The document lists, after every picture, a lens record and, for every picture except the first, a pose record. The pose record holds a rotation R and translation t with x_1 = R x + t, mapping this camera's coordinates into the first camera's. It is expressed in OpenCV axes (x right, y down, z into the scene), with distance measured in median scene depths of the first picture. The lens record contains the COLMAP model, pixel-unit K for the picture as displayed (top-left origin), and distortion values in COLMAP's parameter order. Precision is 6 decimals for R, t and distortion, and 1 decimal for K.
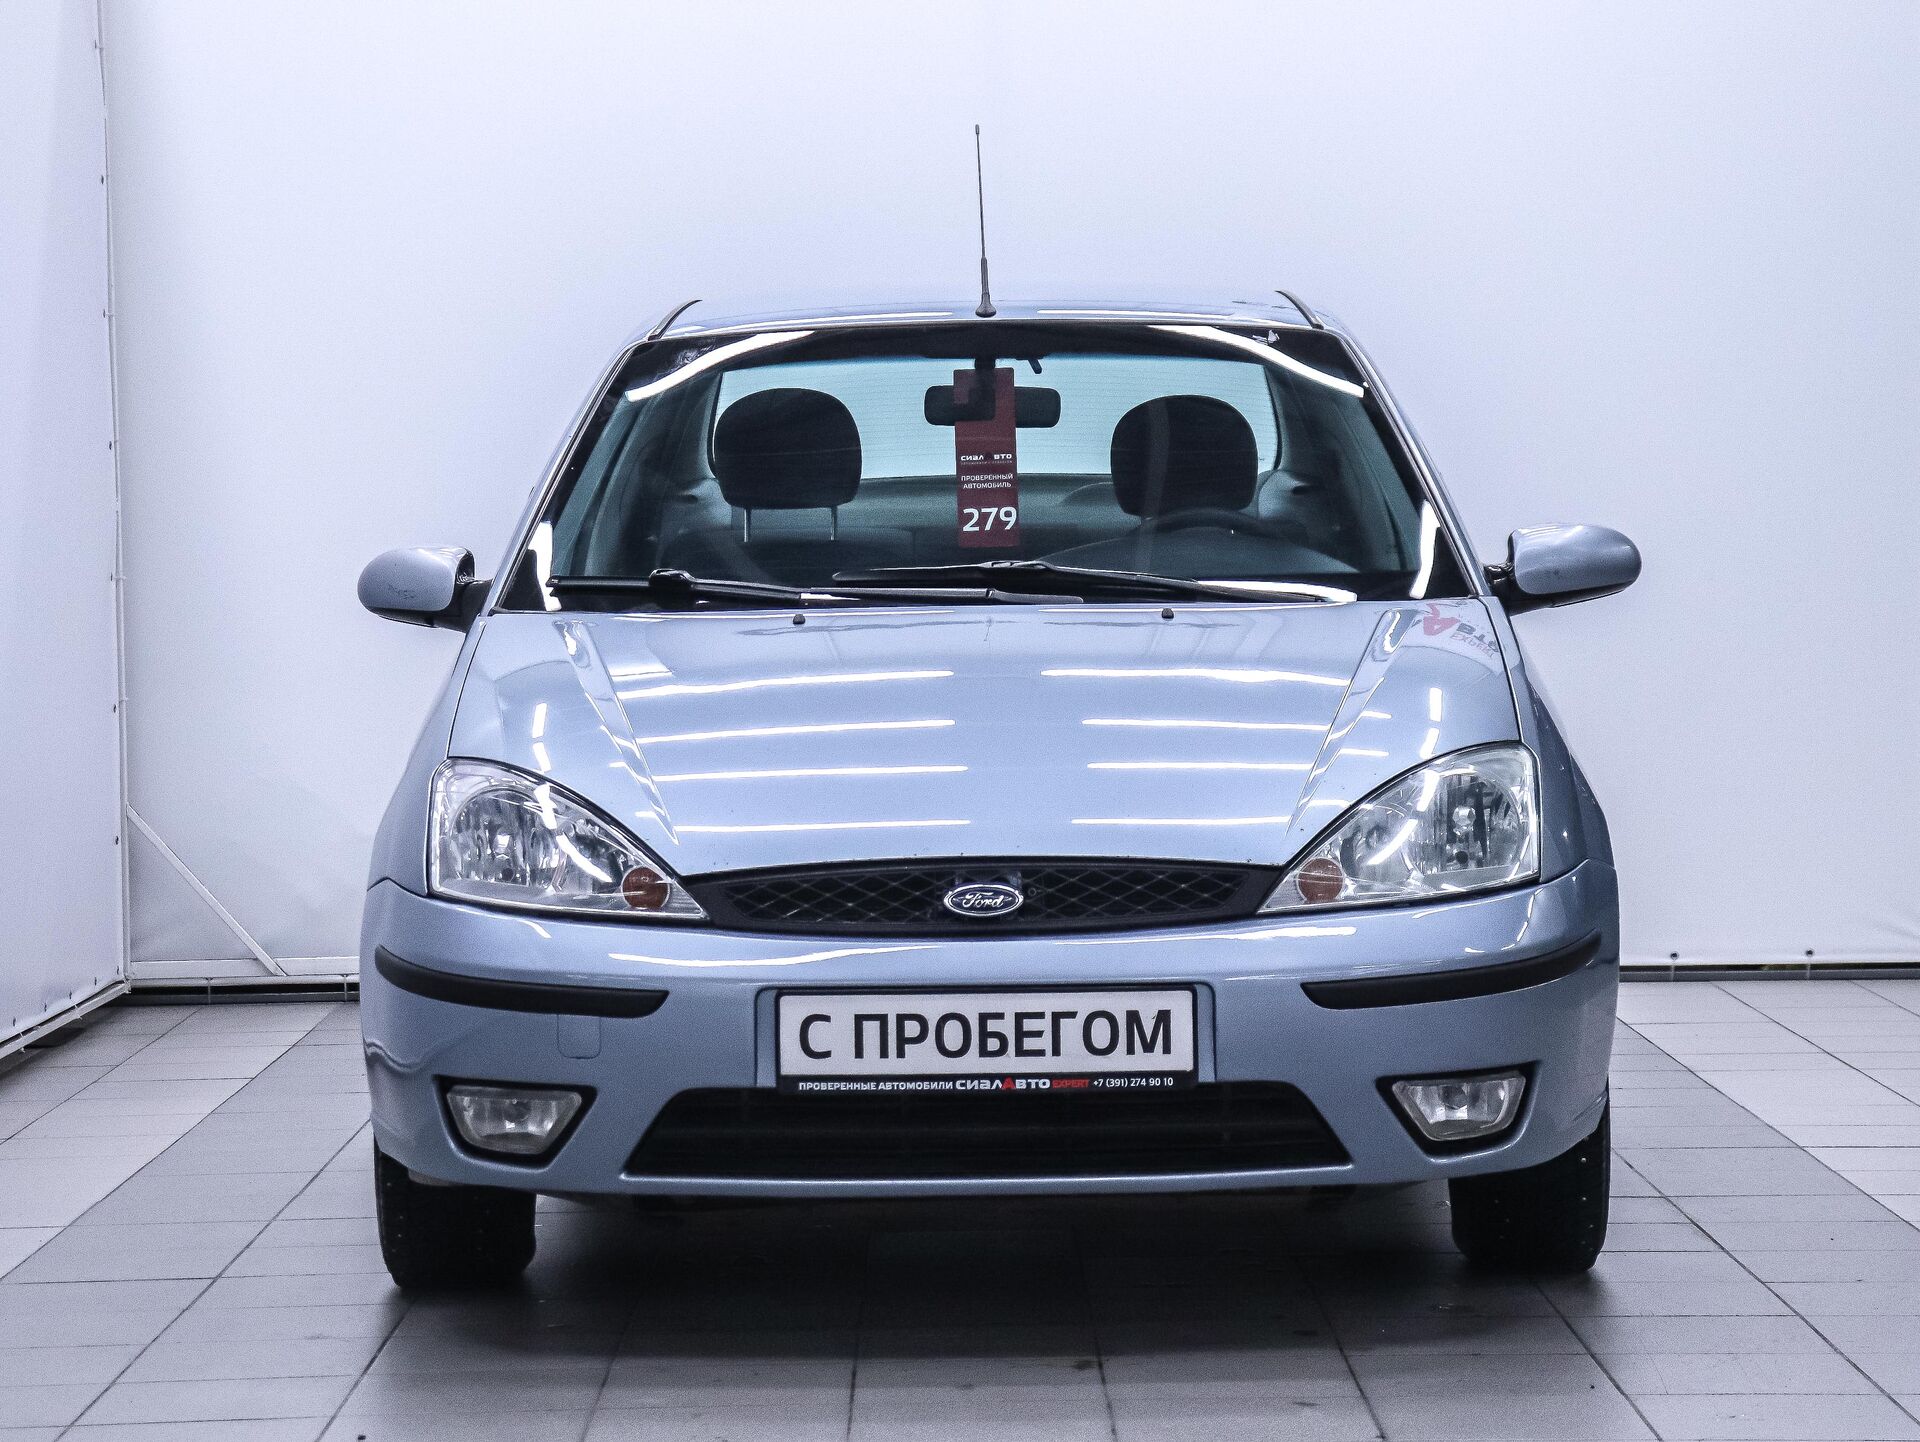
lens RADIAL K [[5203.5, 0, 960.0], [0, 5203.5, 721.0], [0, 0, 1]] dist [0.422360, 0.189849]
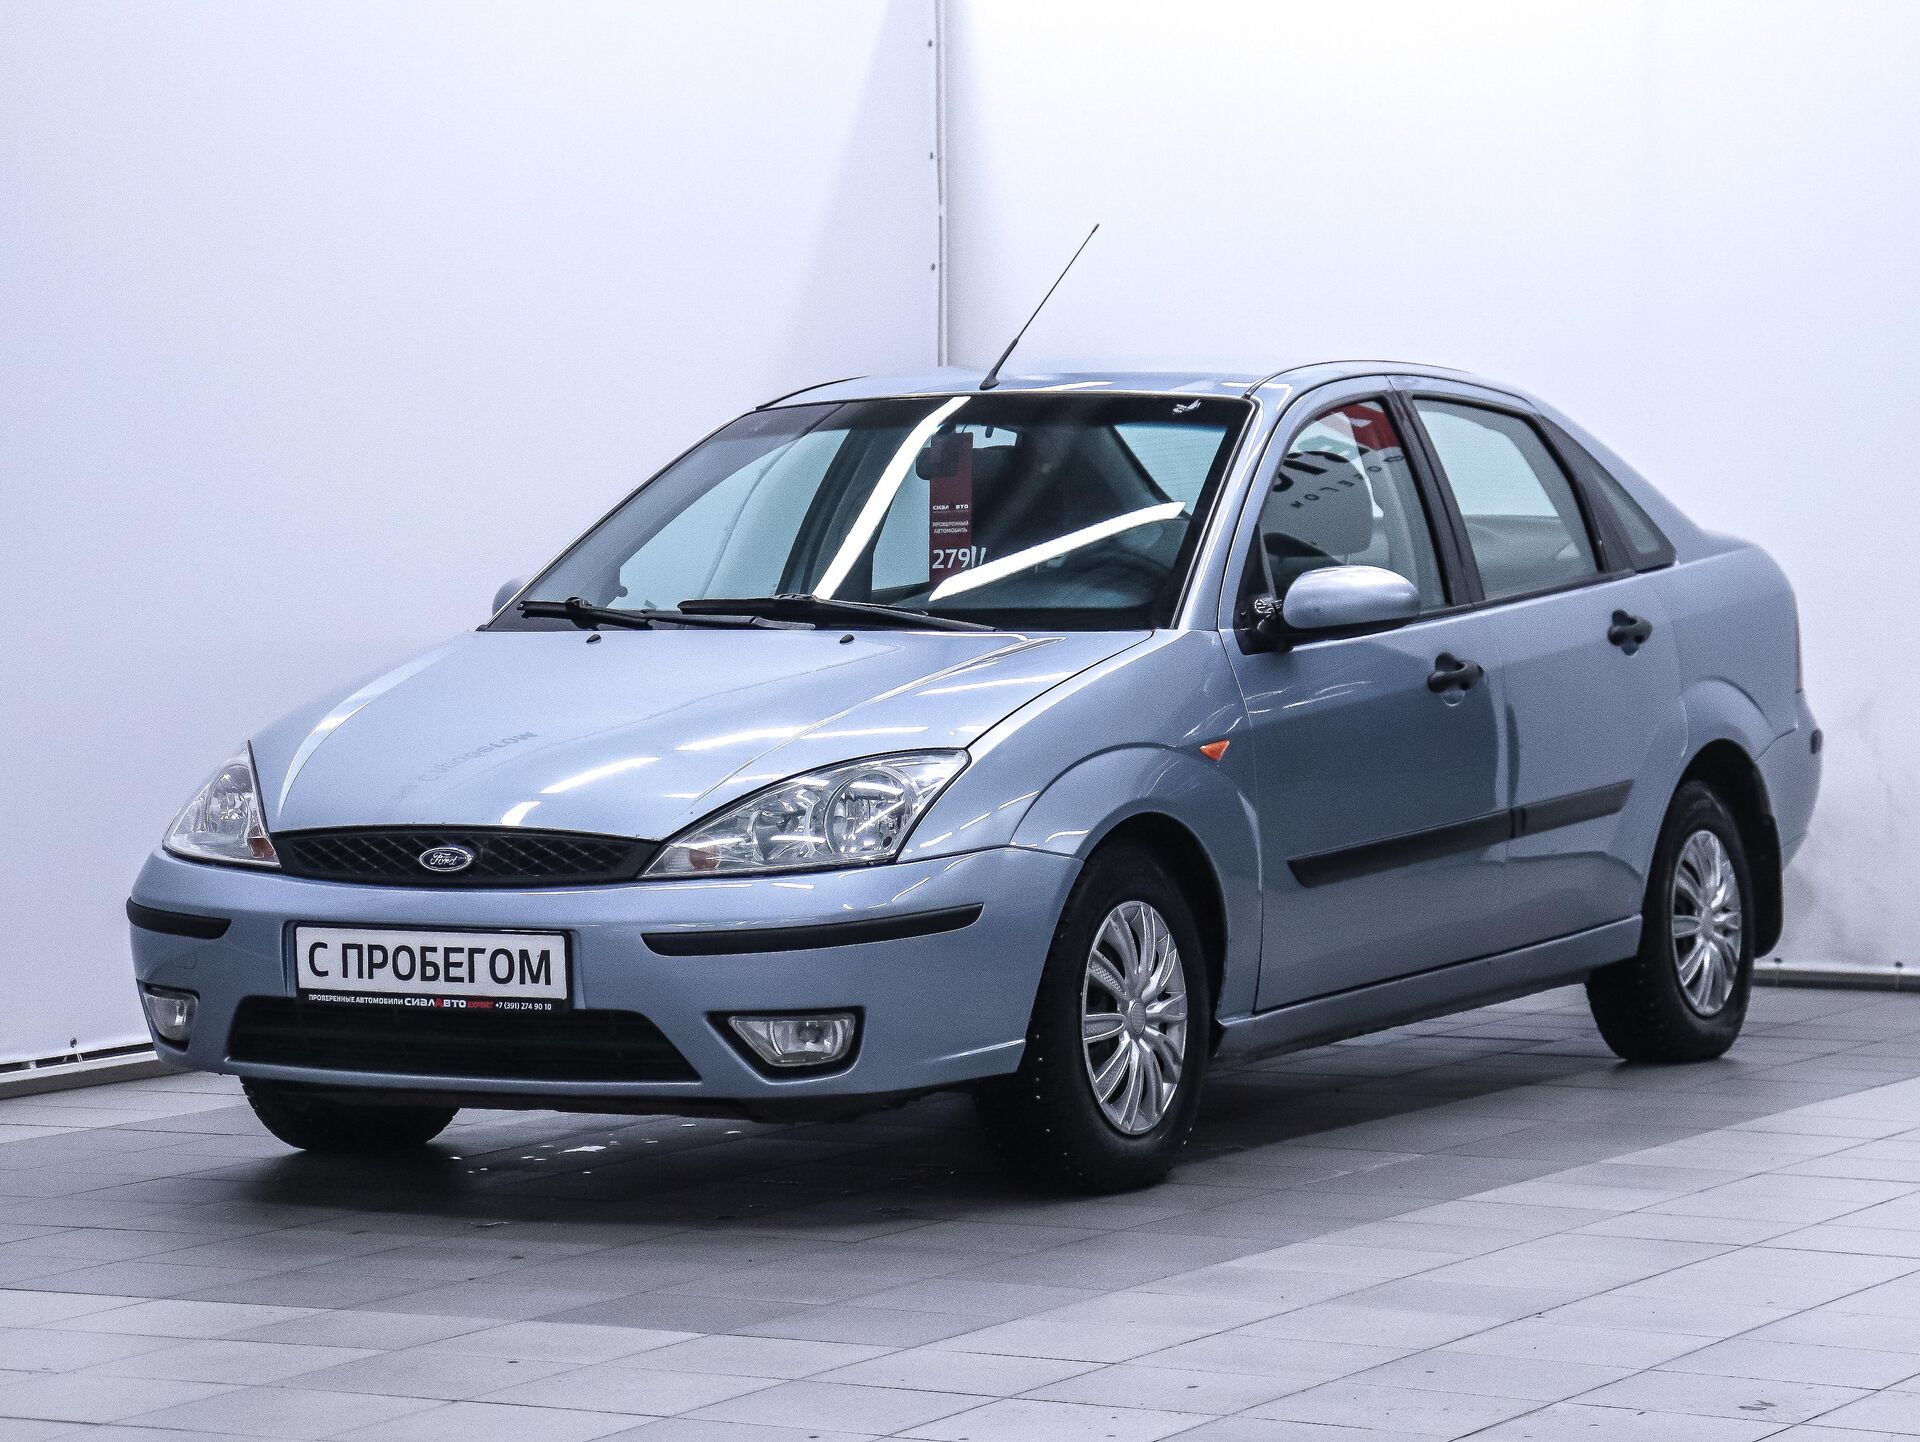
lens RADIAL K [[5203.5, 0, 960.0], [0, 5203.5, 721.0], [0, 0, 1]] dist [0.422360, 0.189849]
pose [[0.876794, 0.024052, -0.480264, 0.736195], [-0.024808, 0.999681, 0.004775, -0.008900], [0.480225, 0.007728, 0.877111, -0.066676]]
